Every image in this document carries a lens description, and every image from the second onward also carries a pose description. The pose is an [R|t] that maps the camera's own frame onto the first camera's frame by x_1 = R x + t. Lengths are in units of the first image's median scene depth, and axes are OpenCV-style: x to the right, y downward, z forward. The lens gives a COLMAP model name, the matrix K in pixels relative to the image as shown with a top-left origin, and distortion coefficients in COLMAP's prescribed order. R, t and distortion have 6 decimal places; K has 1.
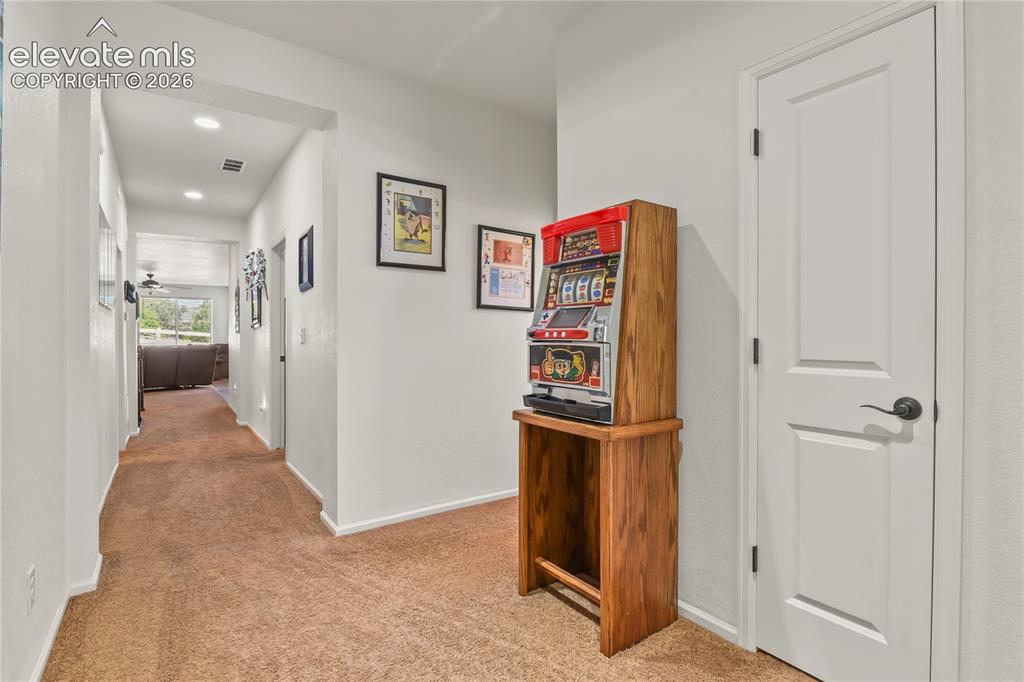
lens RADIAL K [[496.7, 0, 511.7], [0, 496.7, 339.7], [0, 0, 1]] dist [-0.005032, -0.004354]
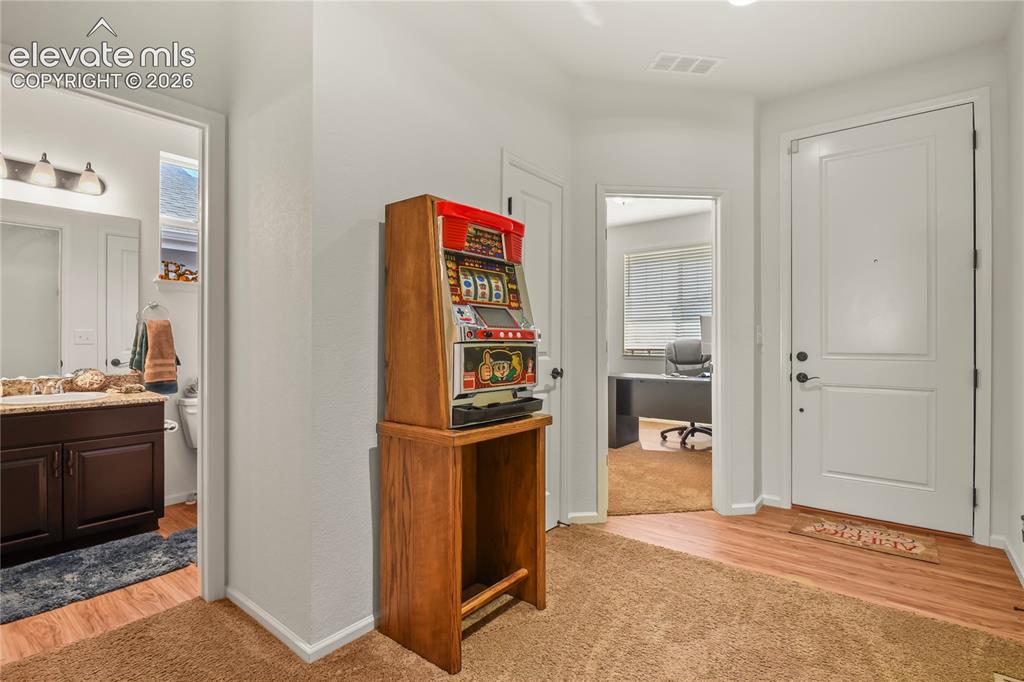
lens RADIAL K [[496.7, 0, 507.5], [0, 496.7, 345.6], [0, 0, 1]] dist [-0.005032, -0.004354]
pose [[-0.280118, -0.007669, 0.959935, -0.818287], [0.004571, 0.999946, 0.009323, 0.001072], [-0.959955, 0.007000, -0.280068, 1.258272]]
